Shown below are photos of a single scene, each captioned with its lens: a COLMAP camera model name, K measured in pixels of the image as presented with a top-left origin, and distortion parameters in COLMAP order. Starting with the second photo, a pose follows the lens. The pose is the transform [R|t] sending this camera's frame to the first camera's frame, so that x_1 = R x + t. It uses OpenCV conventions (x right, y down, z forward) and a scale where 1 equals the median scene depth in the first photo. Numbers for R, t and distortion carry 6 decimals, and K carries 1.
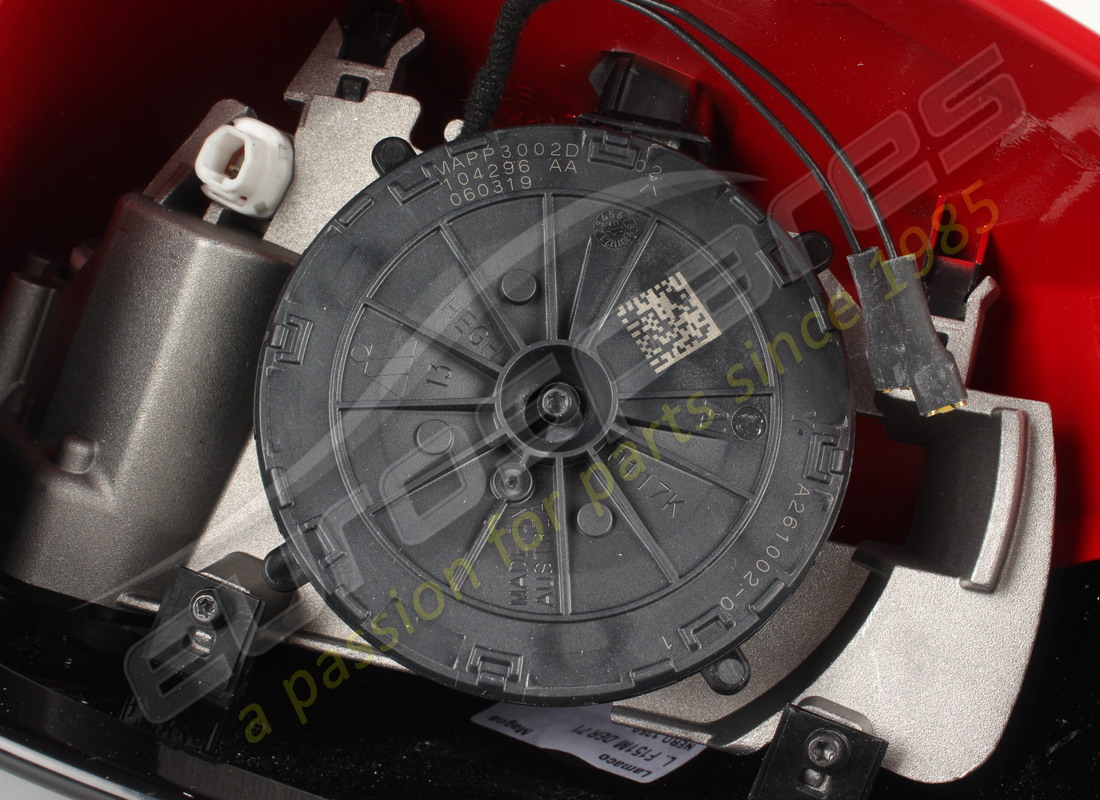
lens RADIAL K [[2009.5, 0, 550.0], [0, 2009.5, 400.0], [0, 0, 1]] dist [0.026467, 0.063197]
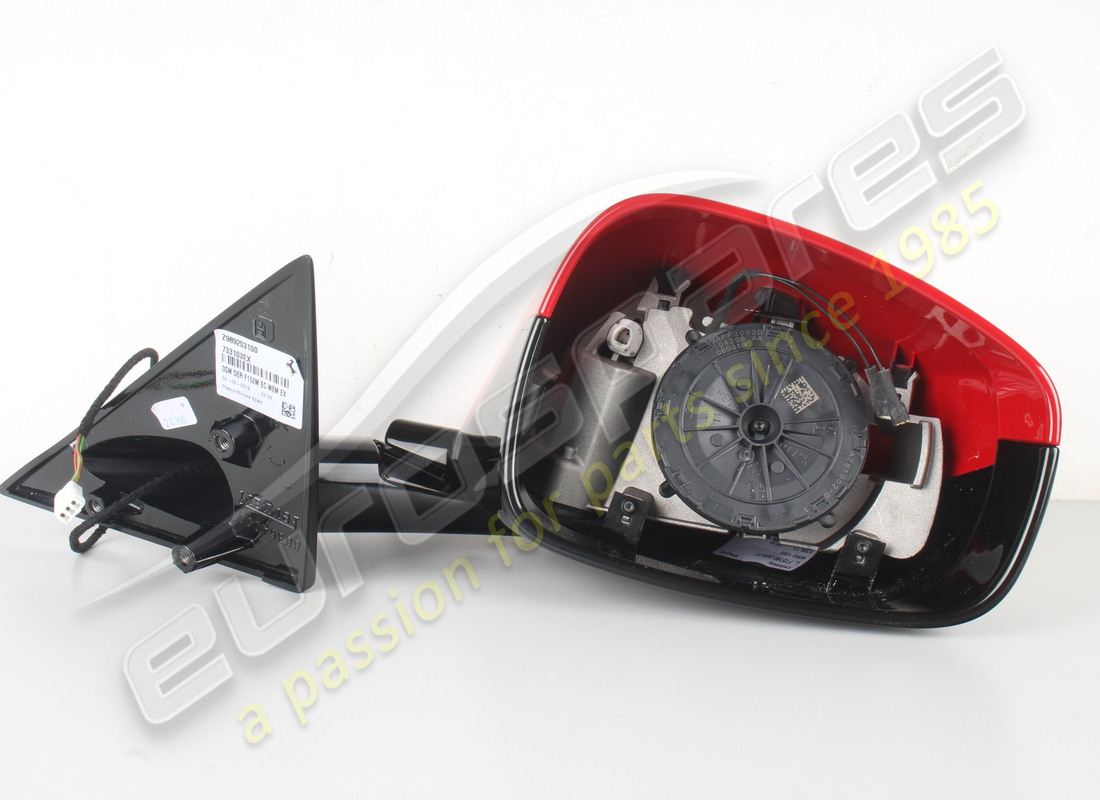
lens RADIAL K [[1561.3, 0, 550.0], [0, 1561.3, 400.0], [0, 0, 1]] dist [-0.010766, 0.007660]
pose [[0.999083, -0.039832, -0.015729, -0.247686], [0.039799, 0.999205, -0.002443, -0.039800], [0.015814, 0.001815, 0.999873, -1.133524]]
